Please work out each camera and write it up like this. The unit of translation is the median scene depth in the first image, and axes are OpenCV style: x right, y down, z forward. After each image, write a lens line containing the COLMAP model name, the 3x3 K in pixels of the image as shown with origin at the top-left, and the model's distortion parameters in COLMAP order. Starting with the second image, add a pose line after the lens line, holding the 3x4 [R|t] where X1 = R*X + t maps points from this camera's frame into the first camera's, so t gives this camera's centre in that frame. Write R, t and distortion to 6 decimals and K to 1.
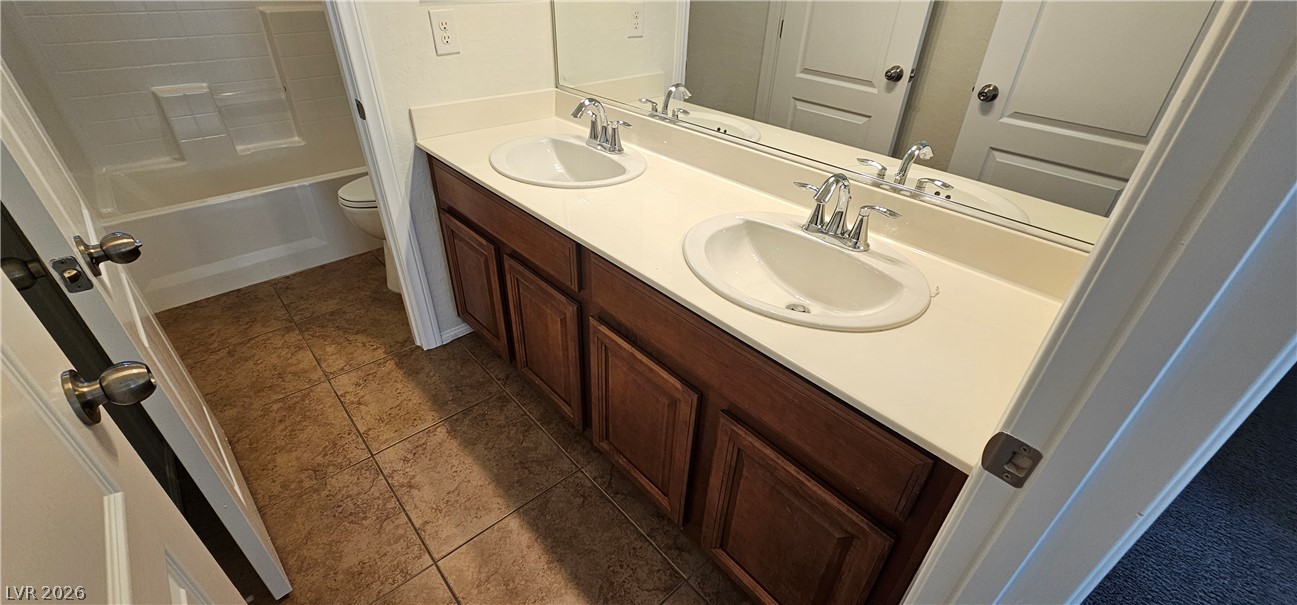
lens RADIAL K [[530.9, 0, 648.5], [0, 530.9, 302.5], [0, 0, 1]] dist [-0.001370, -0.000398]
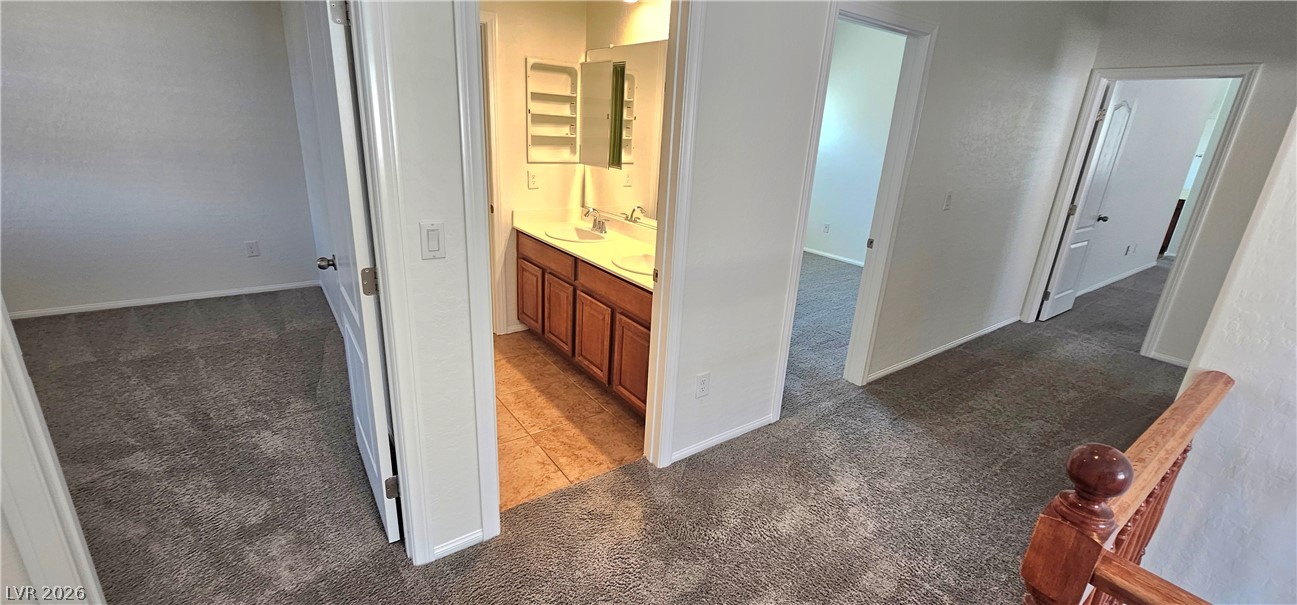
lens RADIAL K [[530.9, 0, 648.5], [0, 530.9, 302.5], [0, 0, 1]] dist [-0.001370, -0.000398]
pose [[0.993506, 0.057439, -0.098214, 0.342984], [-0.081417, 0.961888, -0.261043, 0.525336], [0.079477, 0.267344, 0.960318, -0.953702]]
